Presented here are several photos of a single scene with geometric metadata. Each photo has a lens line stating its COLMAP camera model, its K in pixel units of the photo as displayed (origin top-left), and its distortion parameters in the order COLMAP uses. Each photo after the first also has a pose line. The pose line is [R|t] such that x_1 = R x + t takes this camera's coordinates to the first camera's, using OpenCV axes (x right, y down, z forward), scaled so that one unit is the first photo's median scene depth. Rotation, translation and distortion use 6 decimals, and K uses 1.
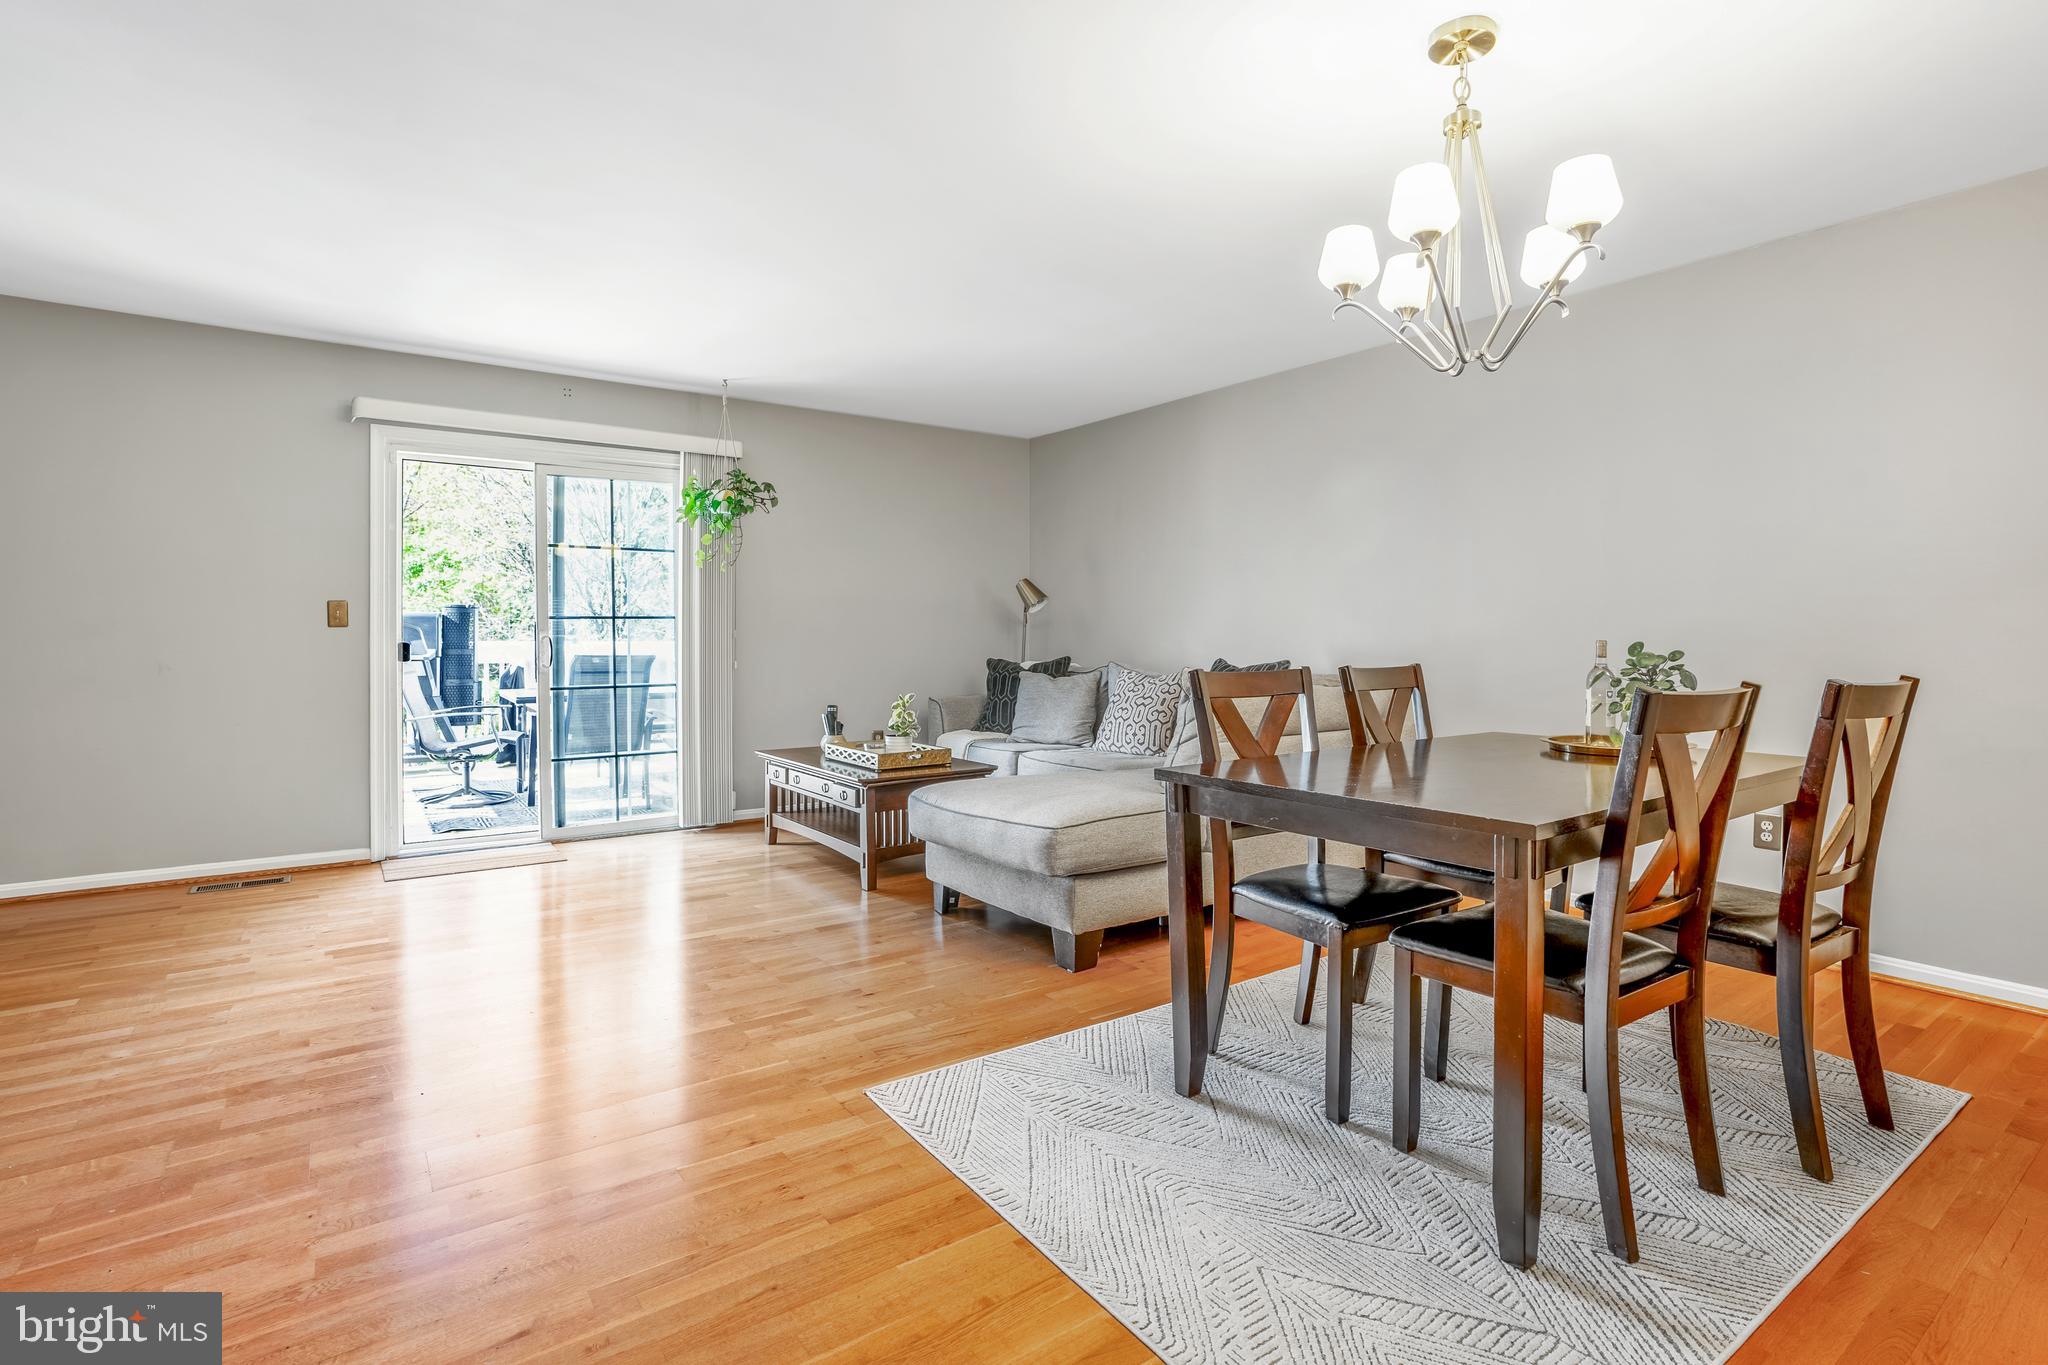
lens RADIAL K [[989.5, 0, 1035.1], [0, 989.5, 639.2], [0, 0, 1]] dist [-0.058138, 0.027007]
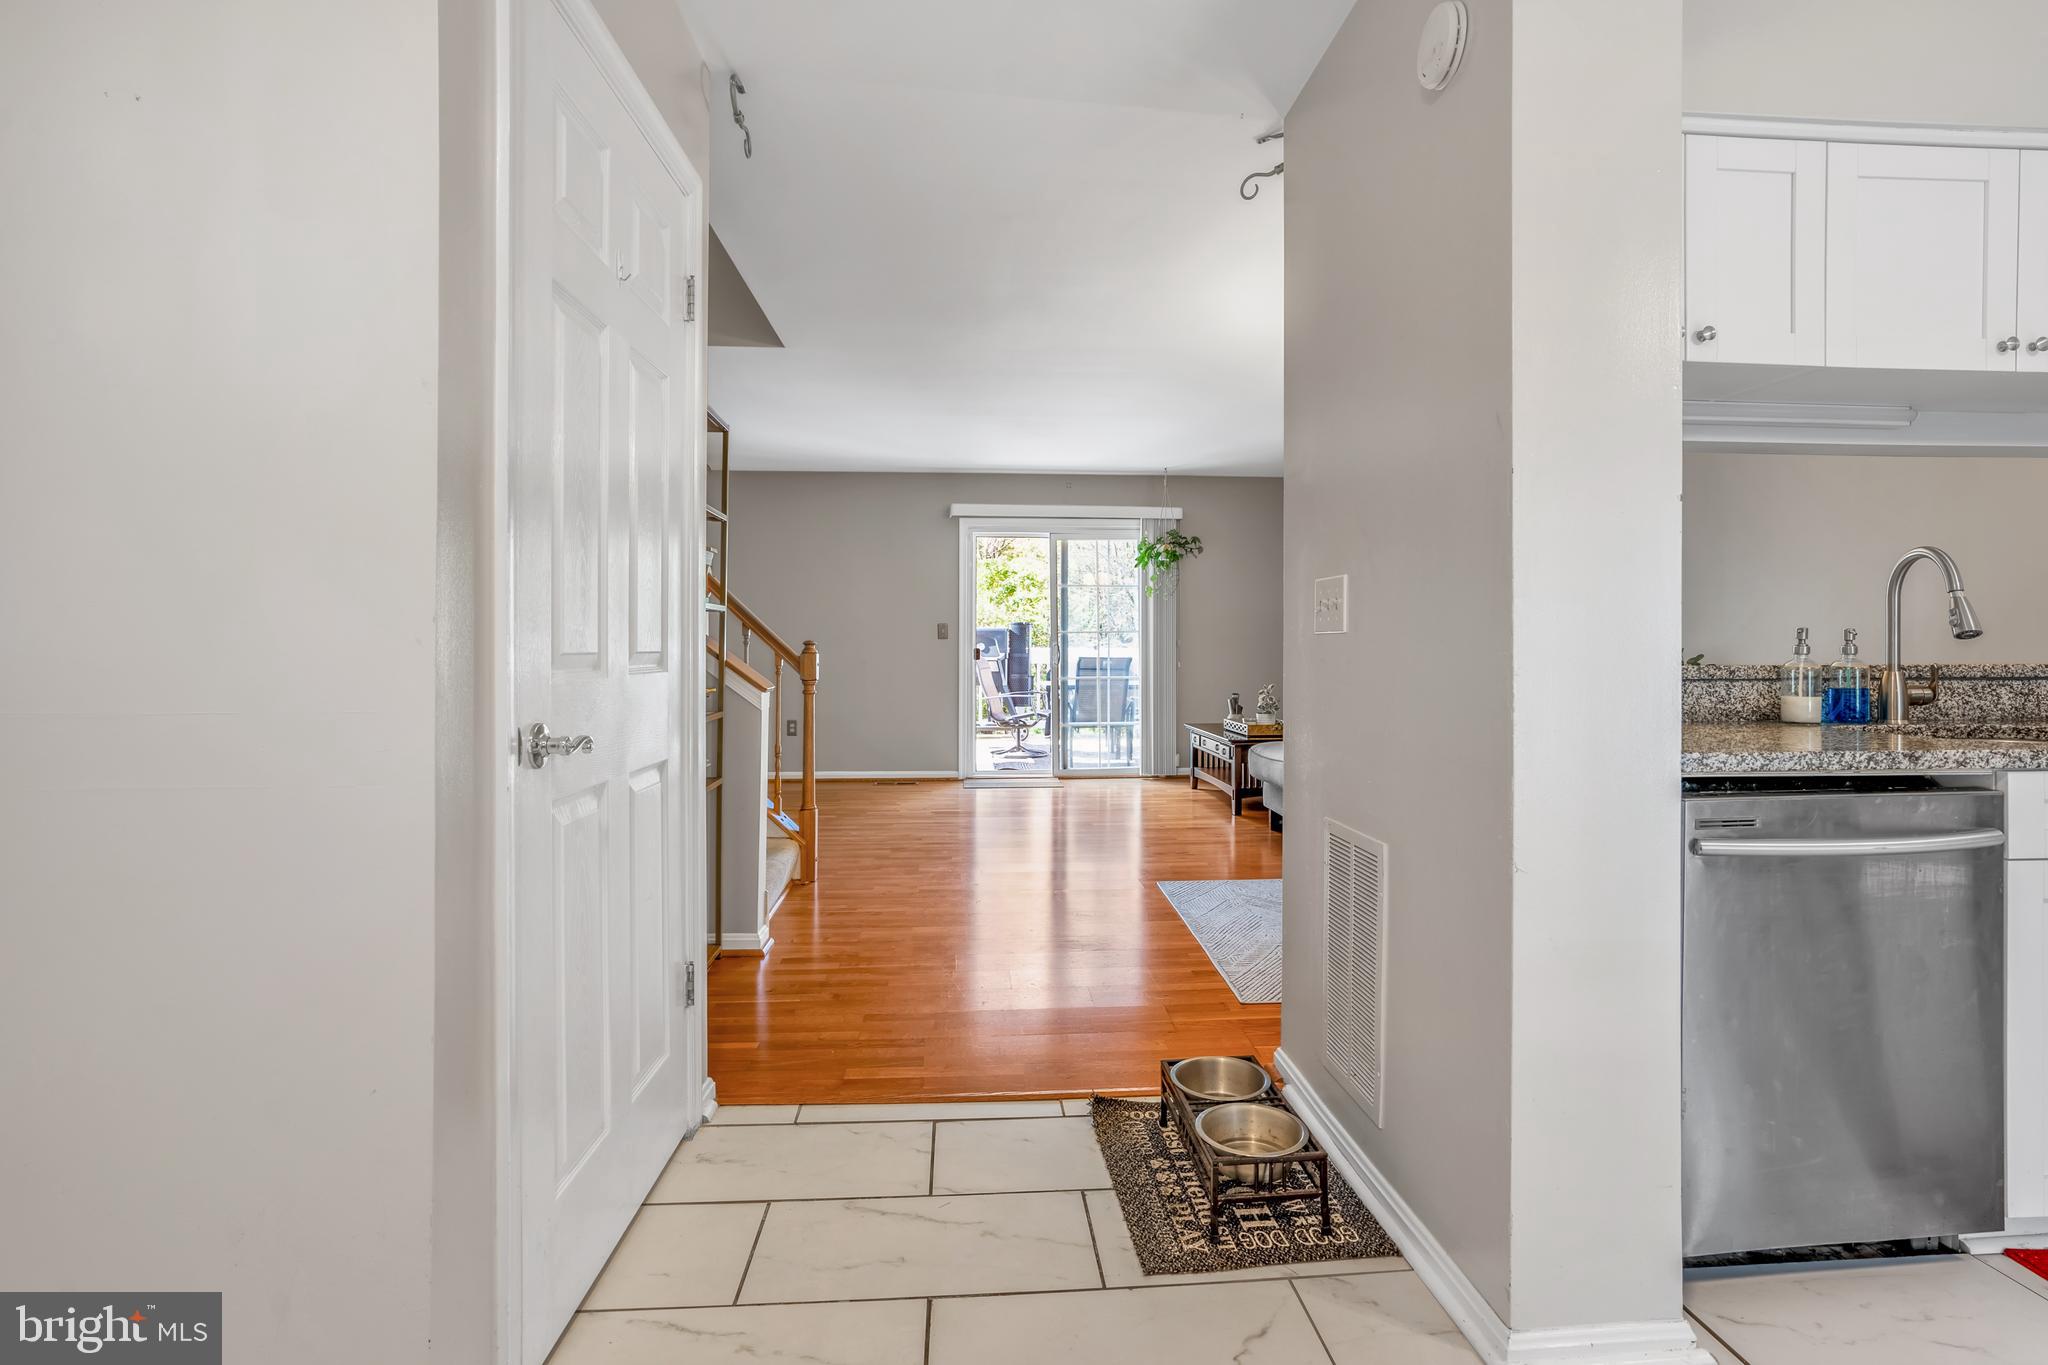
lens RADIAL K [[989.5, 0, 1035.1], [0, 989.5, 639.2], [0, 0, 1]] dist [-0.058138, 0.027007]
pose [[0.852463, -0.002667, -0.522781, 0.448773], [-0.001248, 0.999974, -0.007137, -0.000032], [0.522787, 0.006737, 0.852437, -0.547962]]
